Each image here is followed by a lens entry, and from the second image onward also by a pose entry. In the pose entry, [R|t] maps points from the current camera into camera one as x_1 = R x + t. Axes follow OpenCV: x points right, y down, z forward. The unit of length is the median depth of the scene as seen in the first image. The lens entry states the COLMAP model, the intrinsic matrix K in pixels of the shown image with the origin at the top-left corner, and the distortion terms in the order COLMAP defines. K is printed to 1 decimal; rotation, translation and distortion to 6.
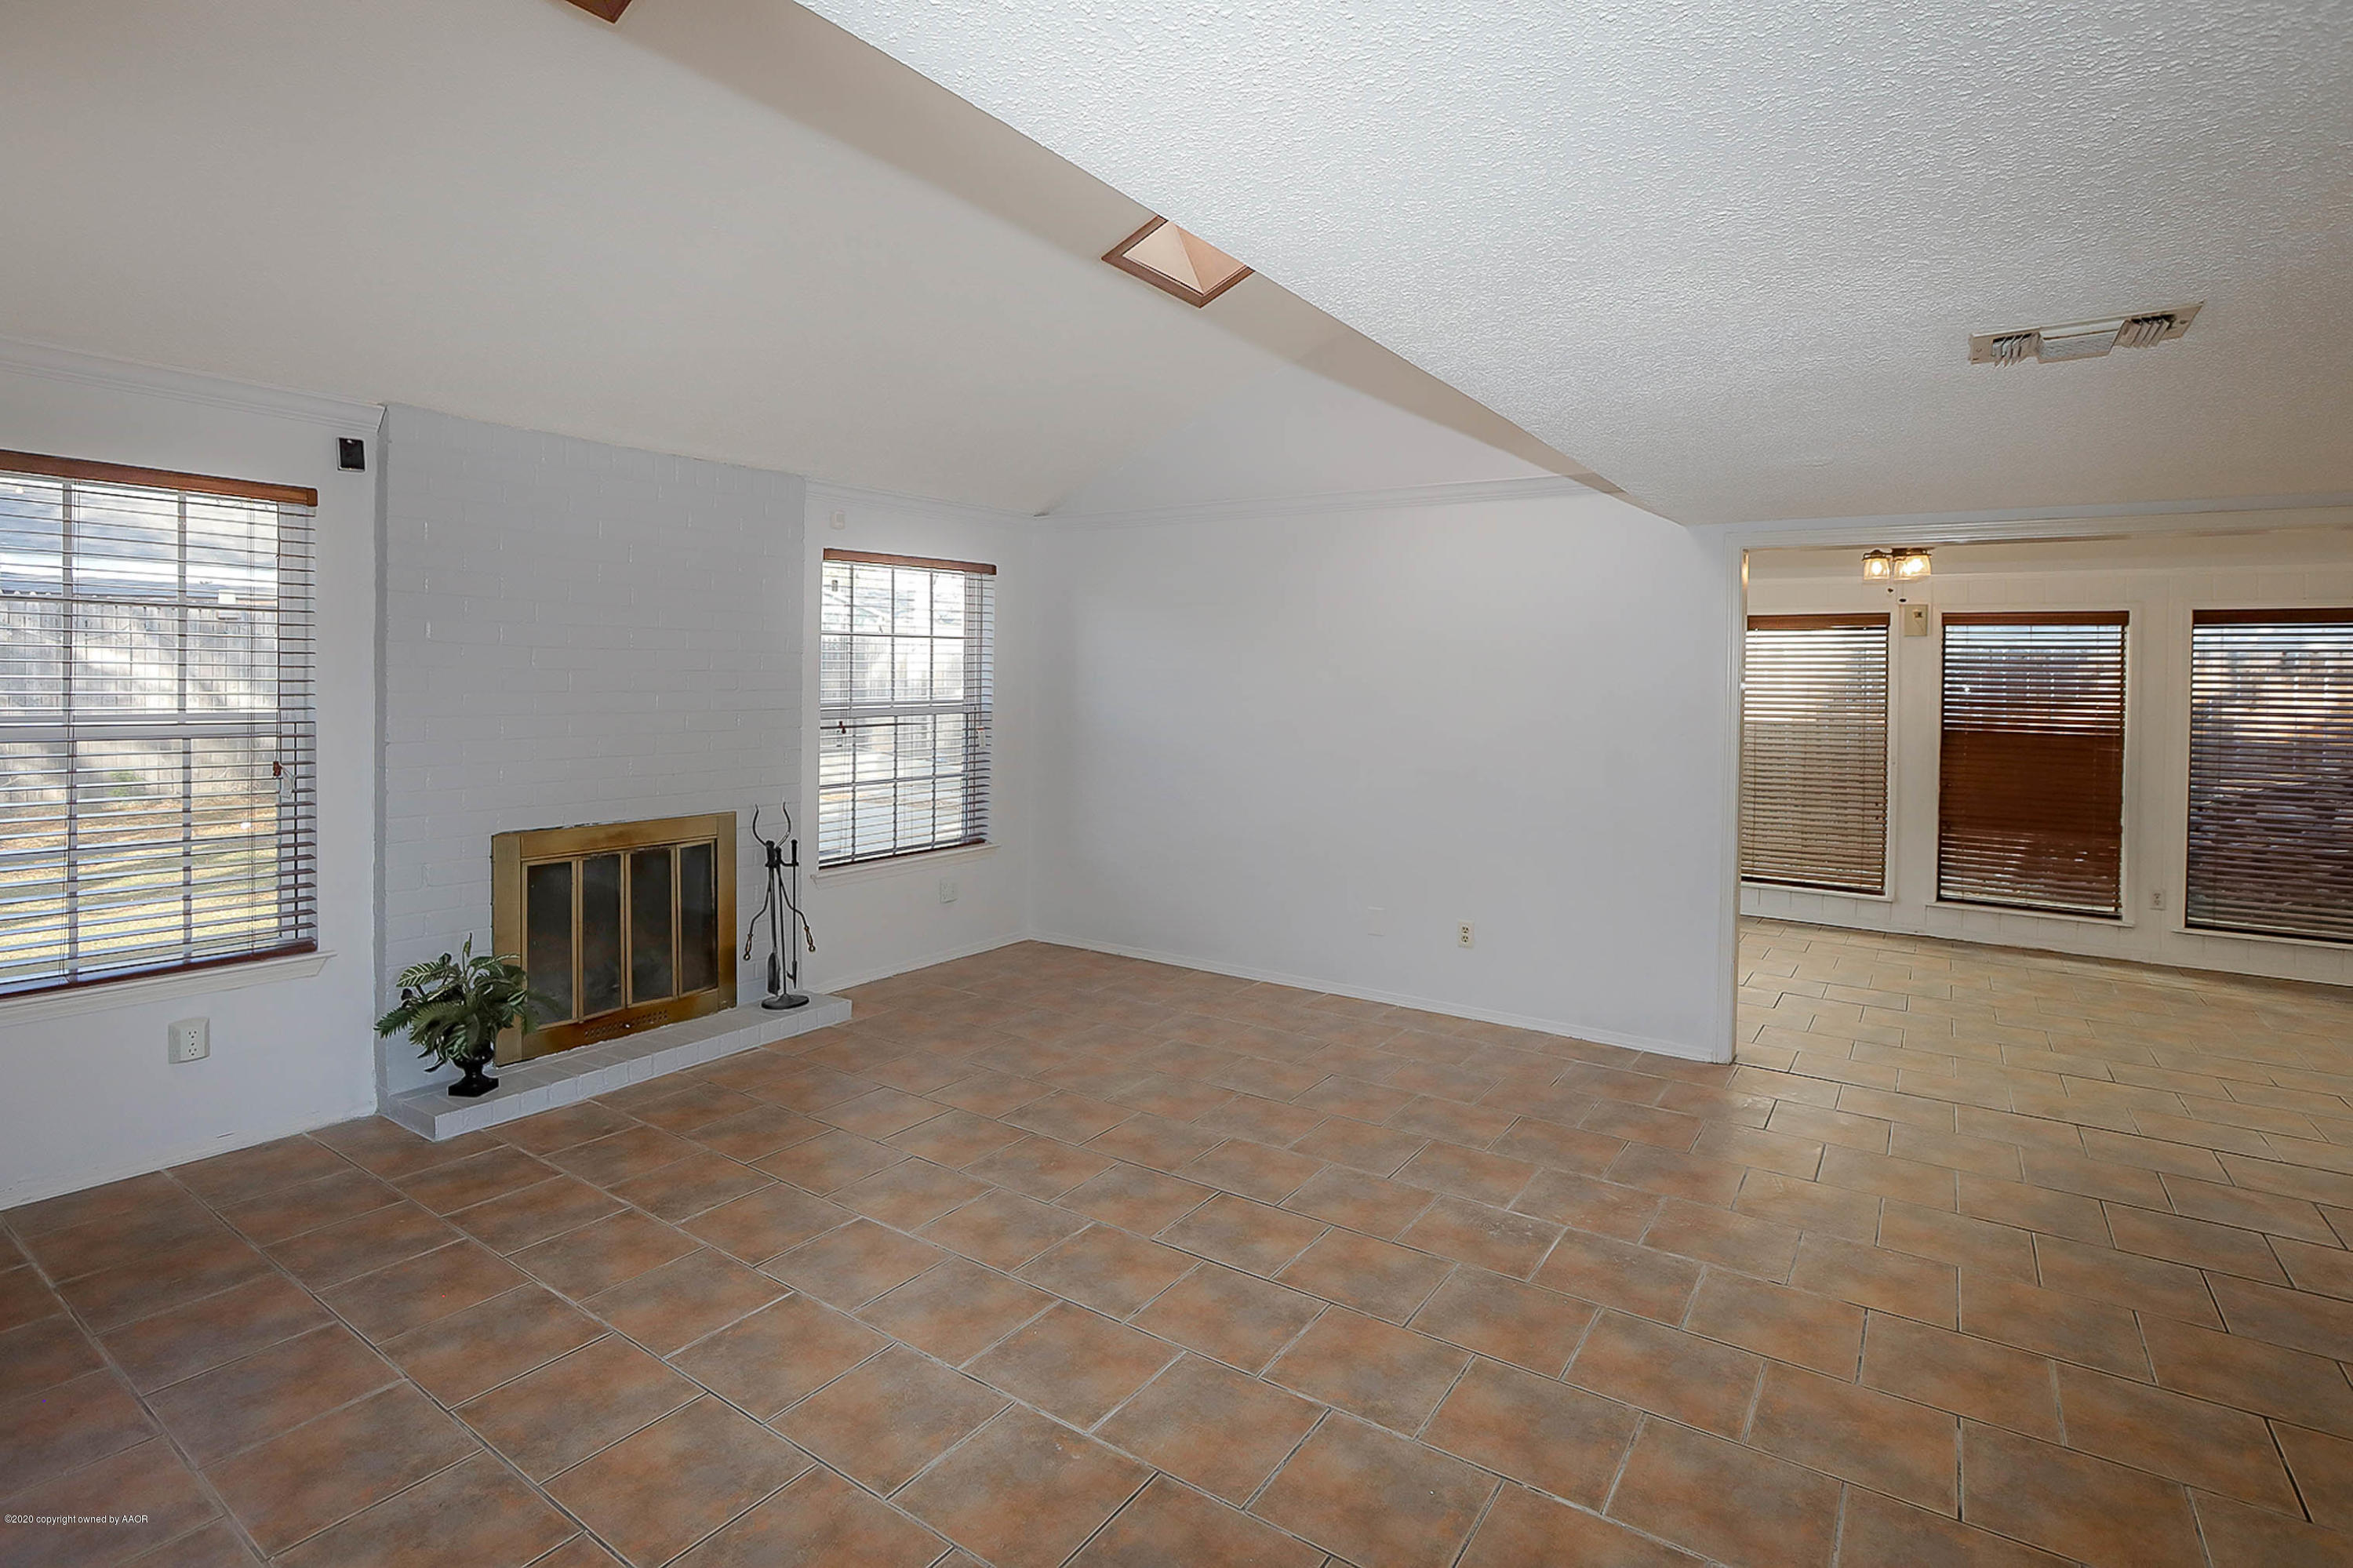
lens RADIAL K [[1115.4, 0, 1170.6], [0, 1115.4, 706.3], [0, 0, 1]] dist [0.000316, 0.000642]
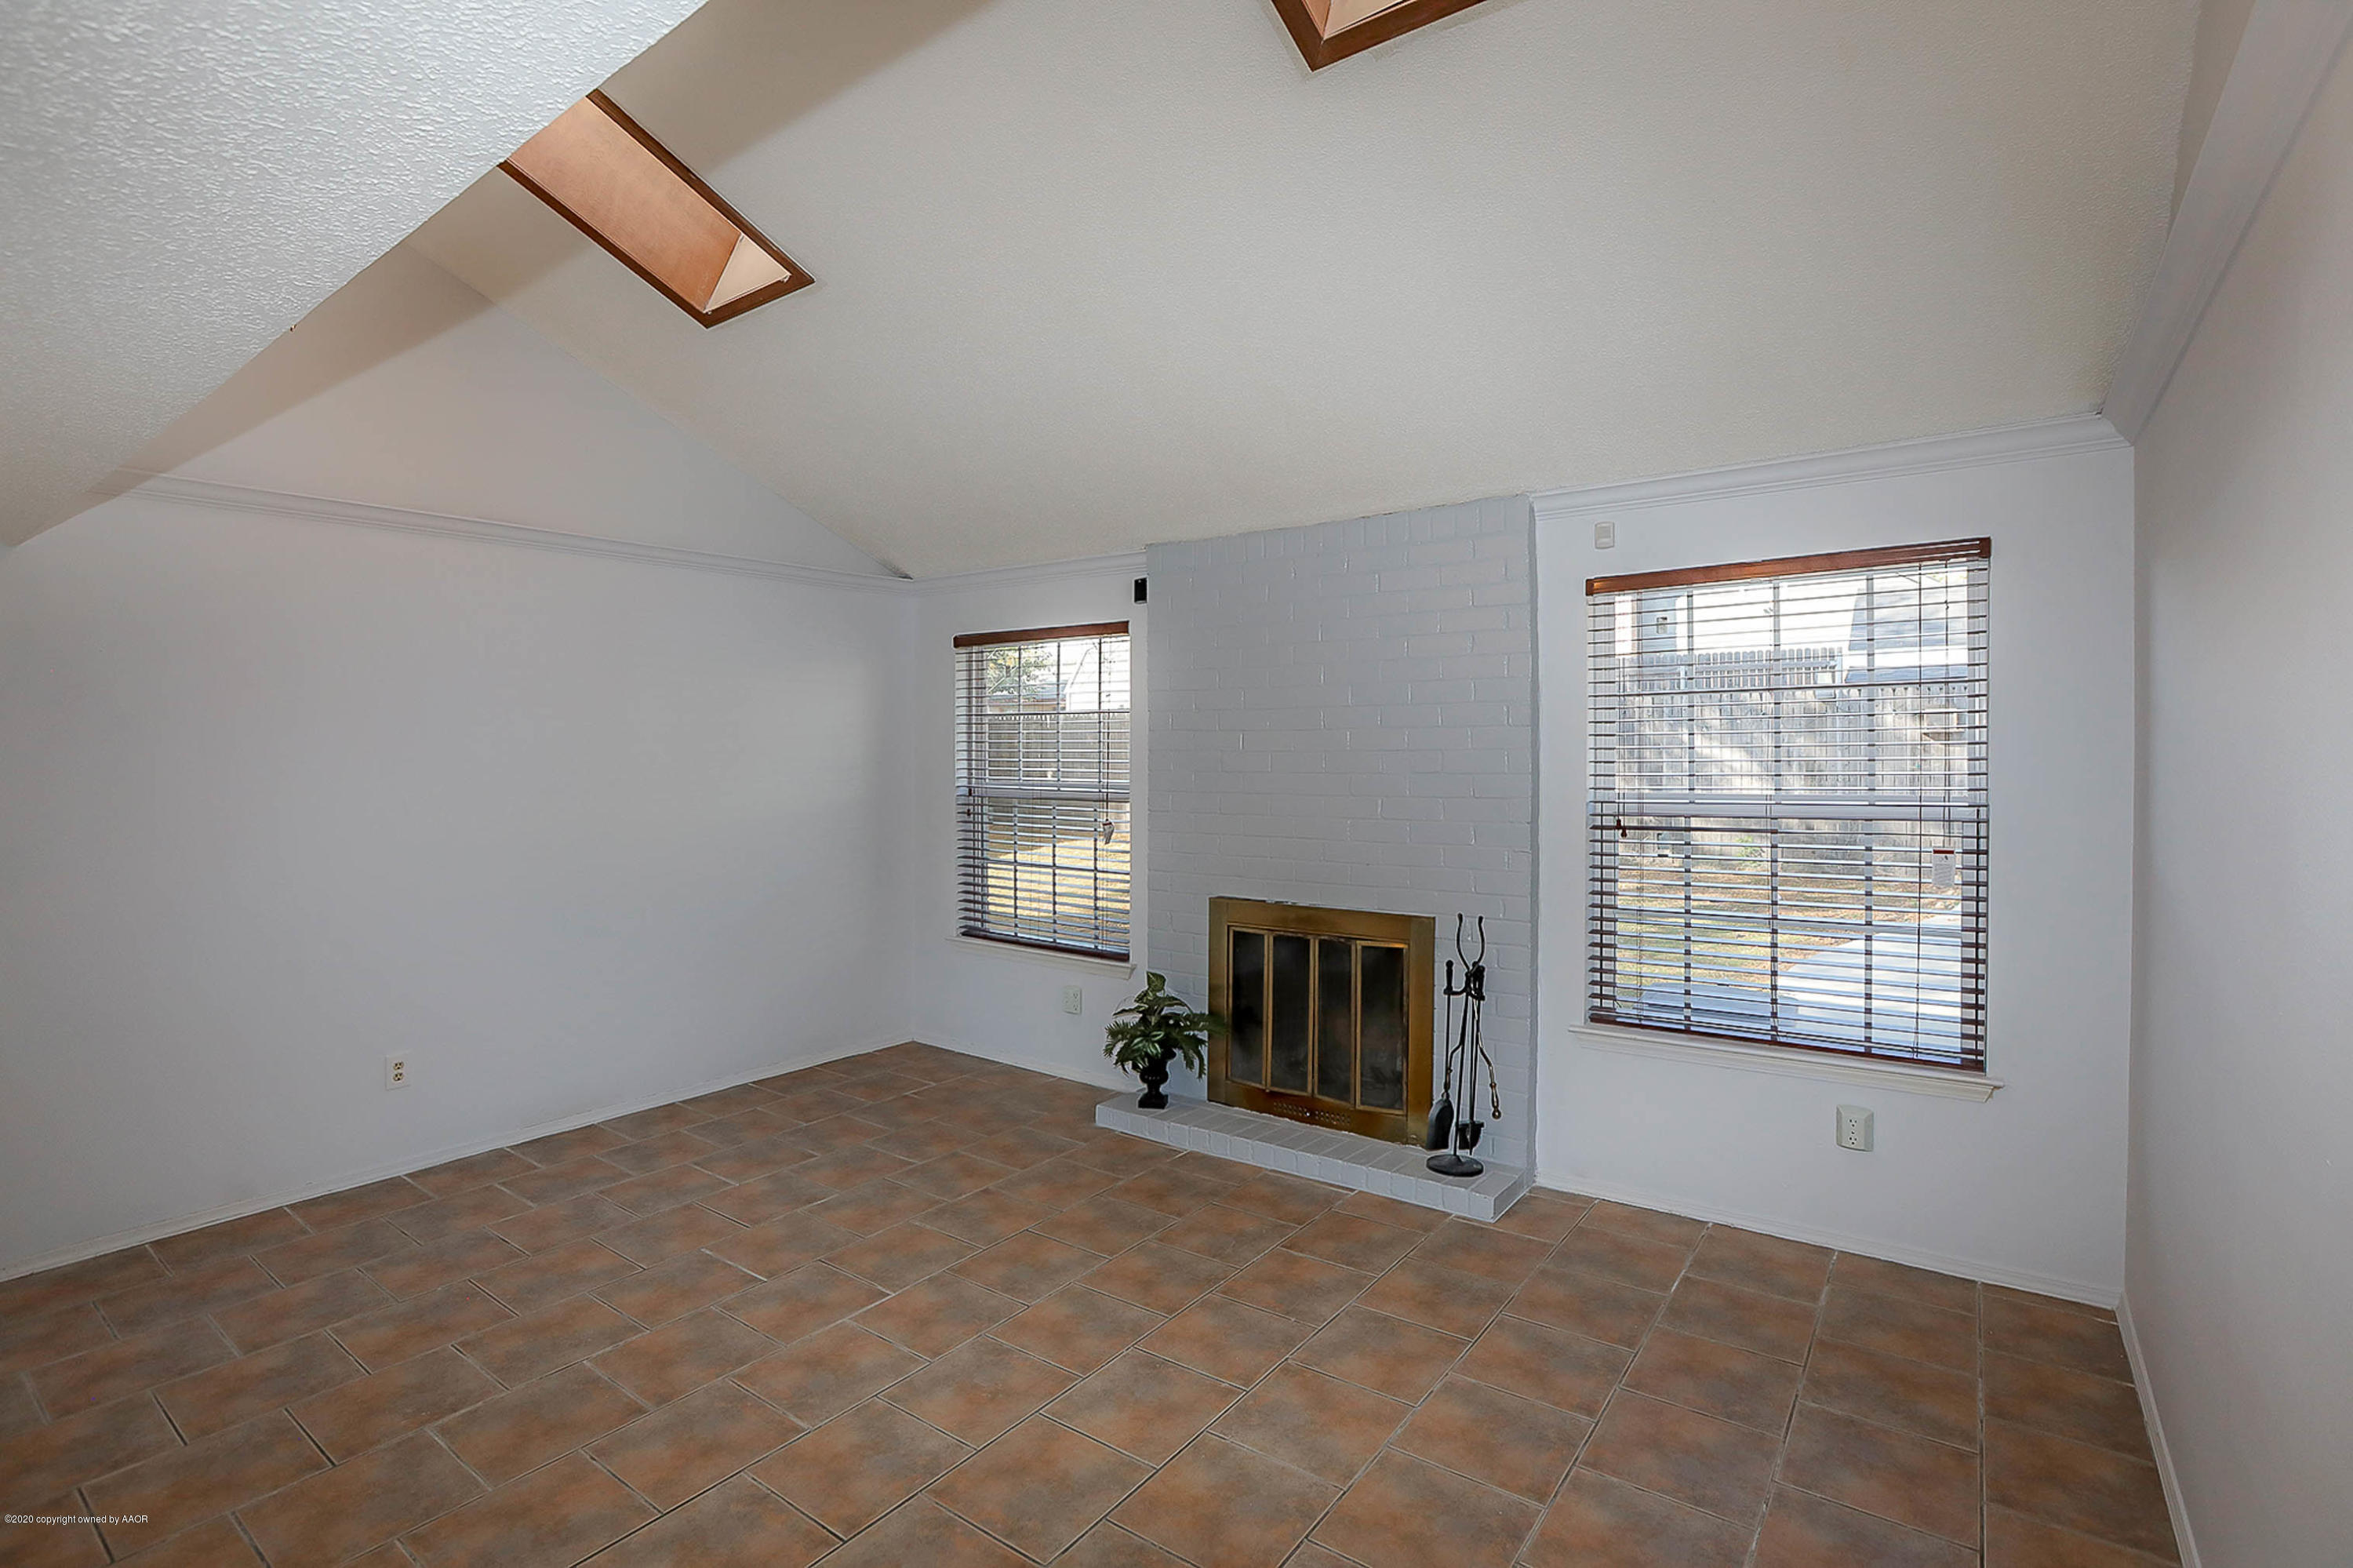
lens RADIAL K [[1112.0, 0, 1081.1], [0, 1112.0, 768.6], [0, 0, 1]] dist [-0.002134, 0.000079]
pose [[-0.074272, -0.001516, -0.997237, 0.636078], [-0.006823, 0.999976, -0.001012, -0.020515], [0.997215, 0.006729, -0.074281, 1.090697]]
